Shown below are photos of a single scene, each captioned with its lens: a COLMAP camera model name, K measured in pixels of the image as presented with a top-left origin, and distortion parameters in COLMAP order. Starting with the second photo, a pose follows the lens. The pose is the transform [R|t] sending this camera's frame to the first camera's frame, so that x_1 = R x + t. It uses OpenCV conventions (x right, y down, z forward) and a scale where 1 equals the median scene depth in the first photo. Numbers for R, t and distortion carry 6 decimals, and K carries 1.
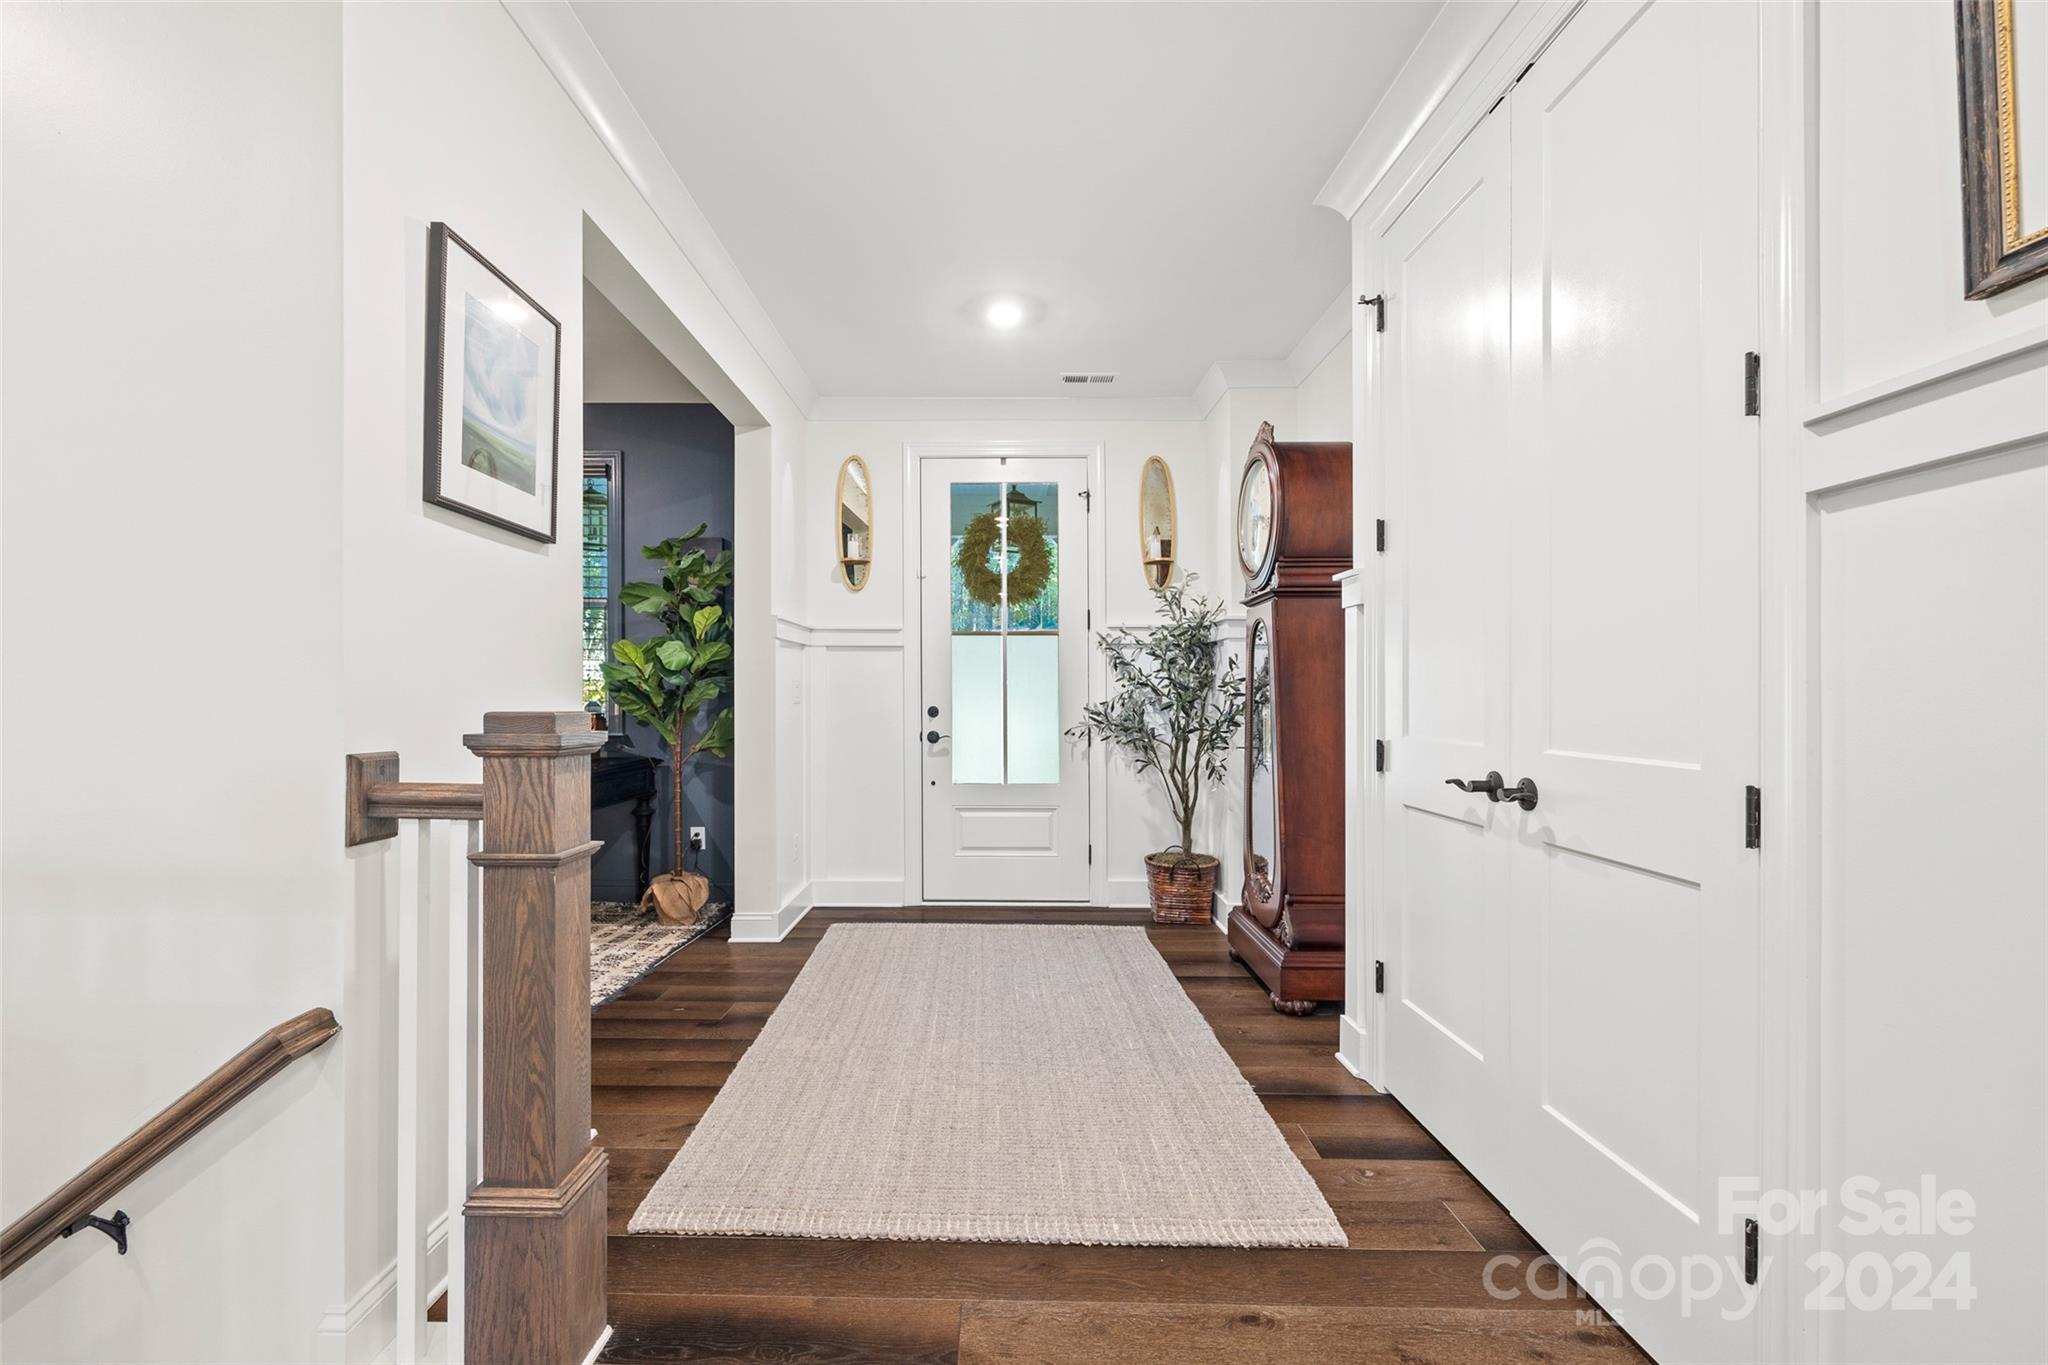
lens RADIAL K [[801.2, 0, 1021.6], [0, 801.2, 691.1], [0, 0, 1]] dist [0.001353, -0.000042]
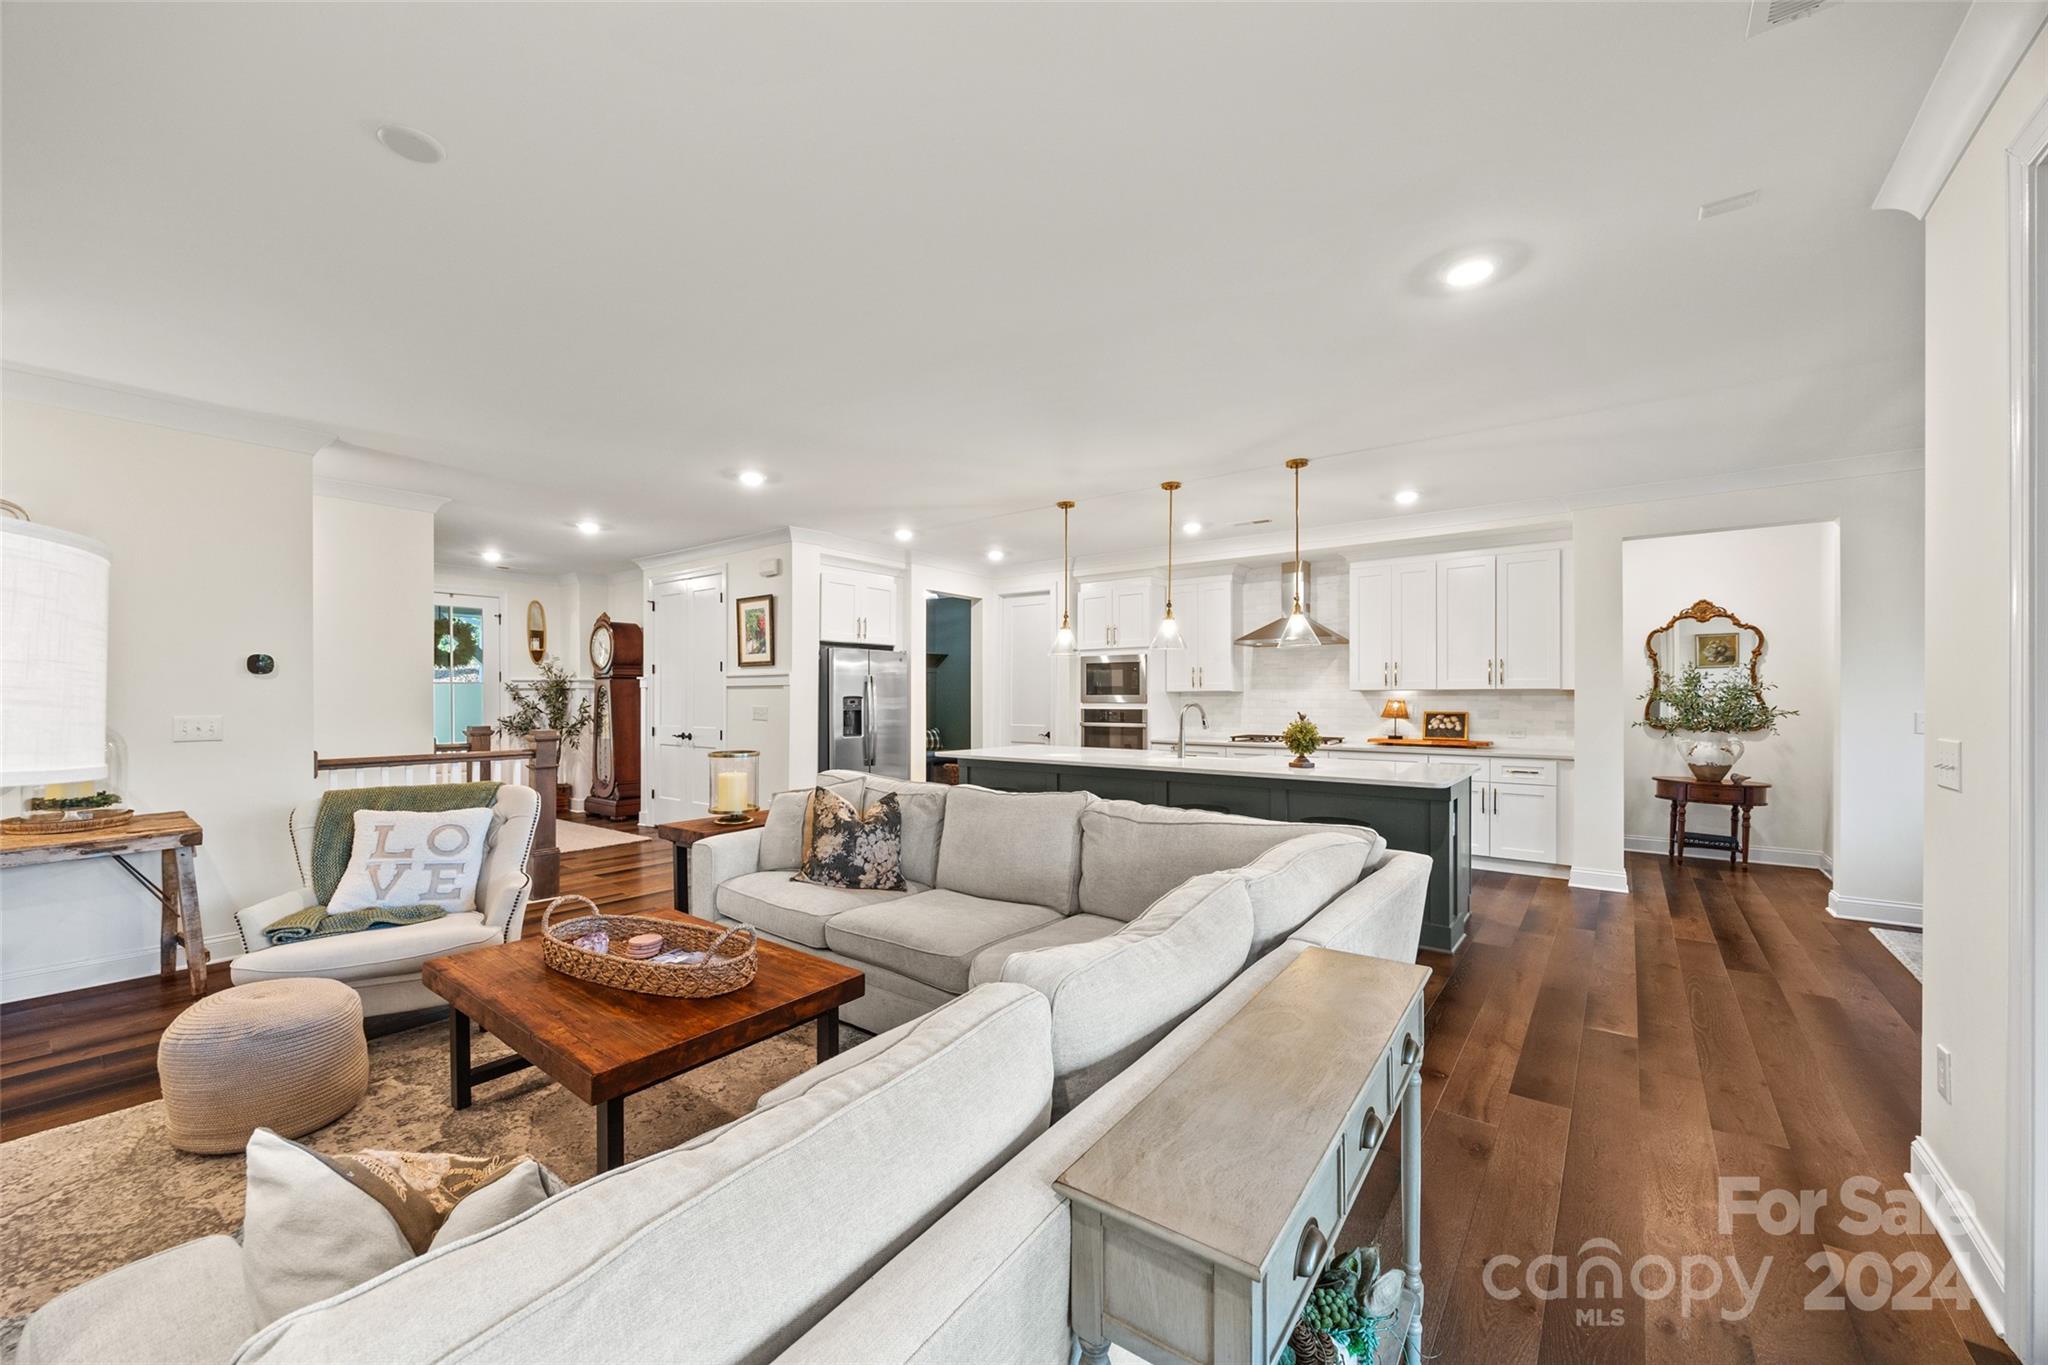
lens RADIAL K [[801.2, 0, 1030.2], [0, 801.2, 688.6], [0, 0, 1]] dist [0.001353, -0.000042]
pose [[0.592042, -0.005726, 0.805887, -0.826655], [-0.001808, 0.999963, 0.008433, -0.083404], [-0.805905, -0.006449, 0.592010, -1.419004]]
